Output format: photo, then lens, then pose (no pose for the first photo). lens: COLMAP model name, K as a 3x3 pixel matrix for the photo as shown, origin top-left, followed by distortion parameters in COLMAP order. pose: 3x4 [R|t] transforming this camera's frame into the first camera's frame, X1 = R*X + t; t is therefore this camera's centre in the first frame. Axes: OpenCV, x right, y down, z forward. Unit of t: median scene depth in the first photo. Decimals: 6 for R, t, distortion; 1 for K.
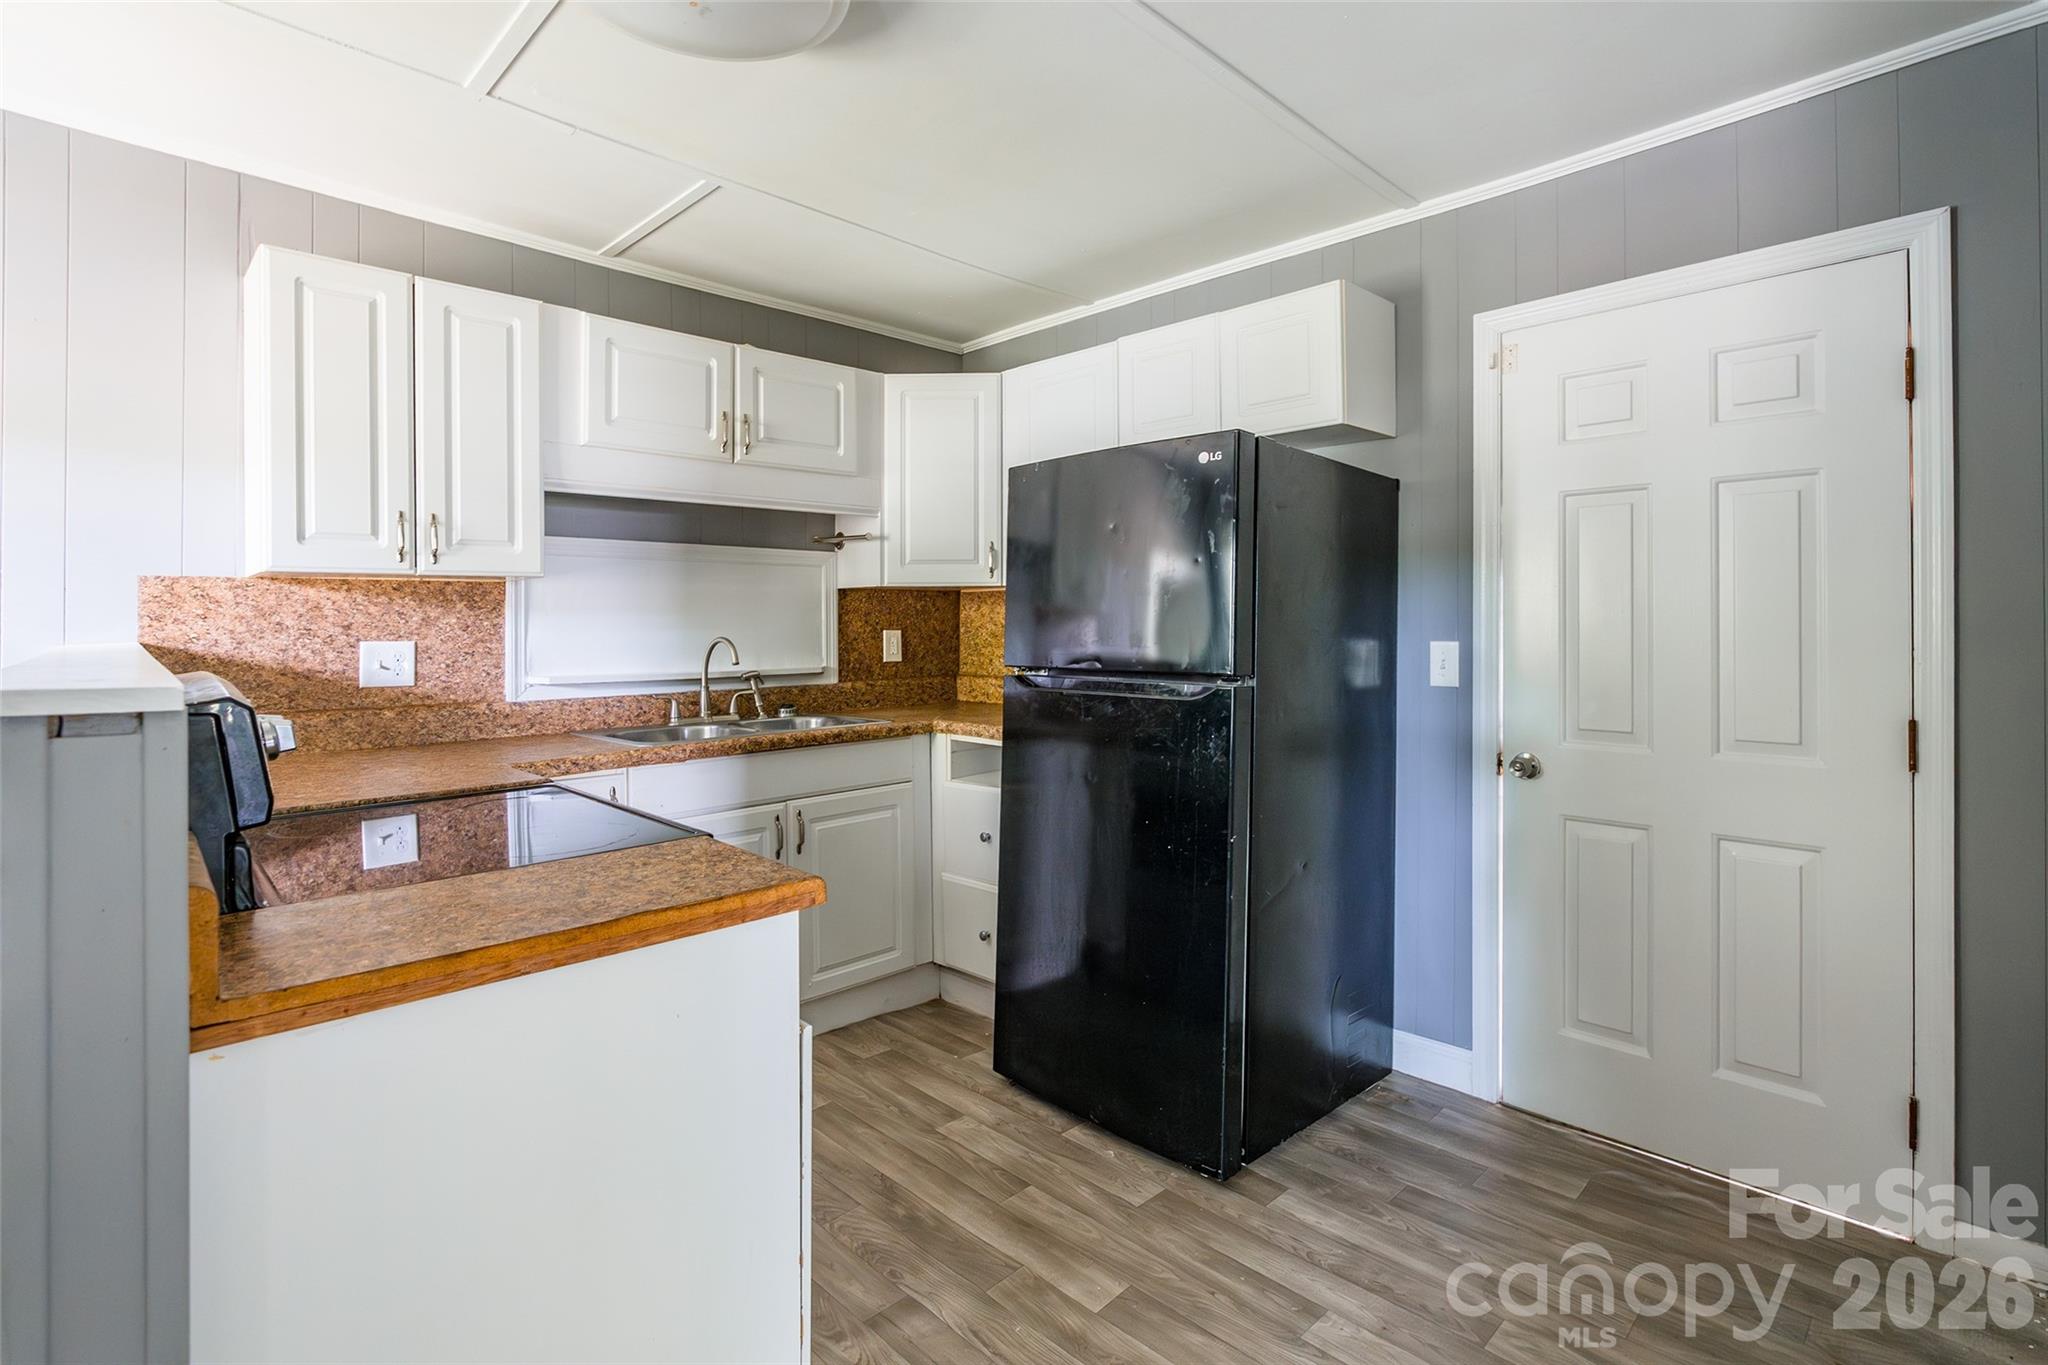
lens RADIAL K [[960.0, 0, 1025.7], [0, 960.0, 617.6], [0, 0, 1]] dist [-0.005648, 0.000860]
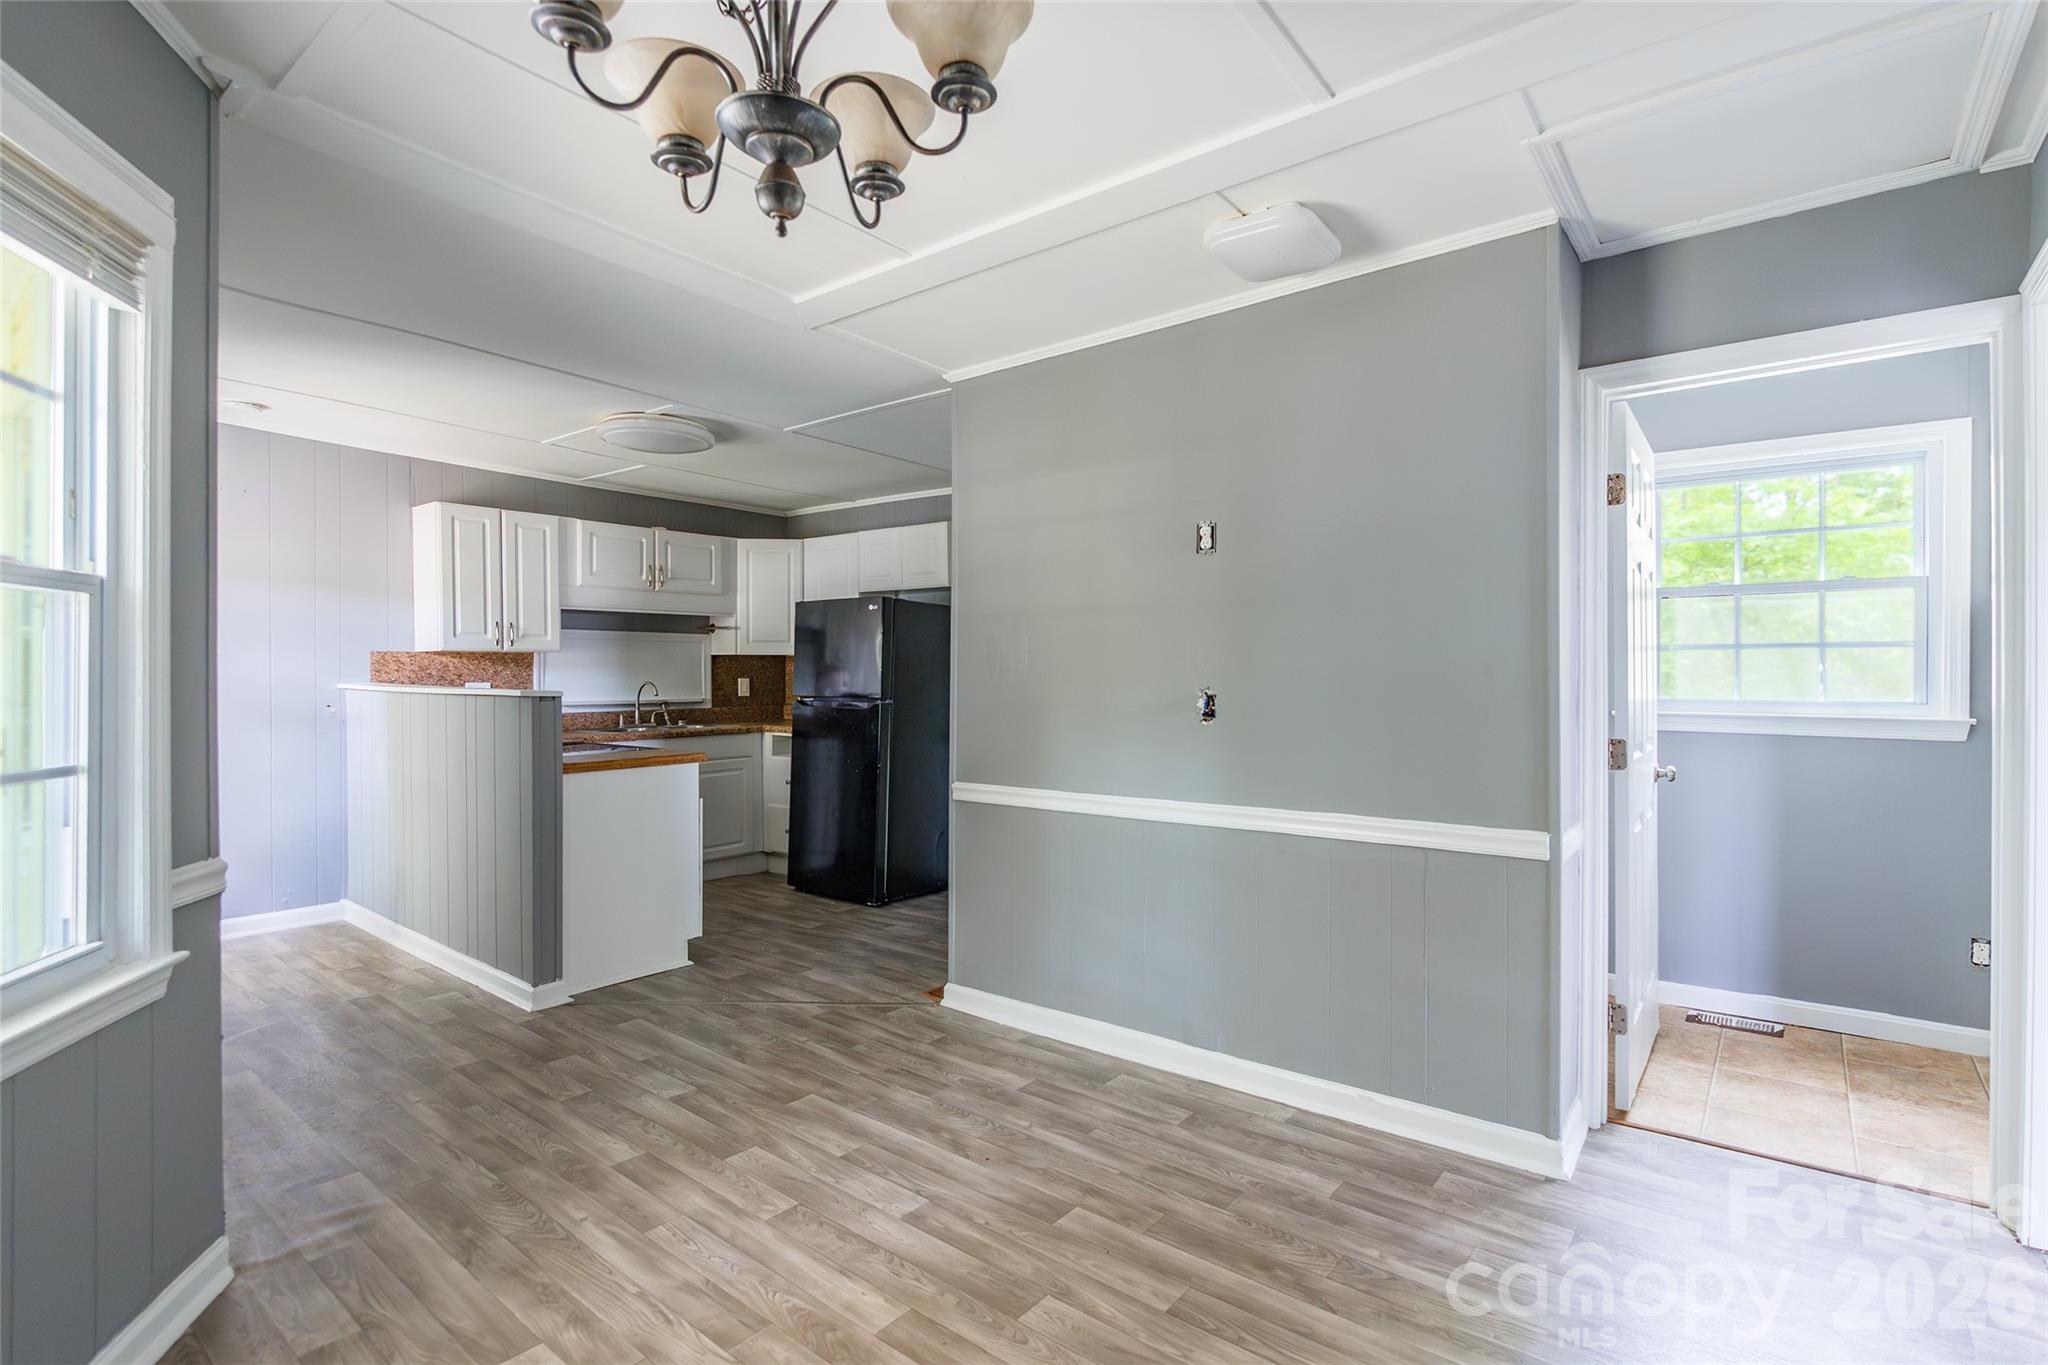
lens RADIAL K [[956.9, 0, 1058.3], [0, 956.9, 693.1], [0, 0, 1]] dist [-0.000201, 0.000212]
pose [[0.988301, 0.003797, 0.152468, 0.219626], [-0.008275, 0.999552, 0.028749, -0.020131], [-0.152291, -0.029675, 0.987890, -1.103047]]
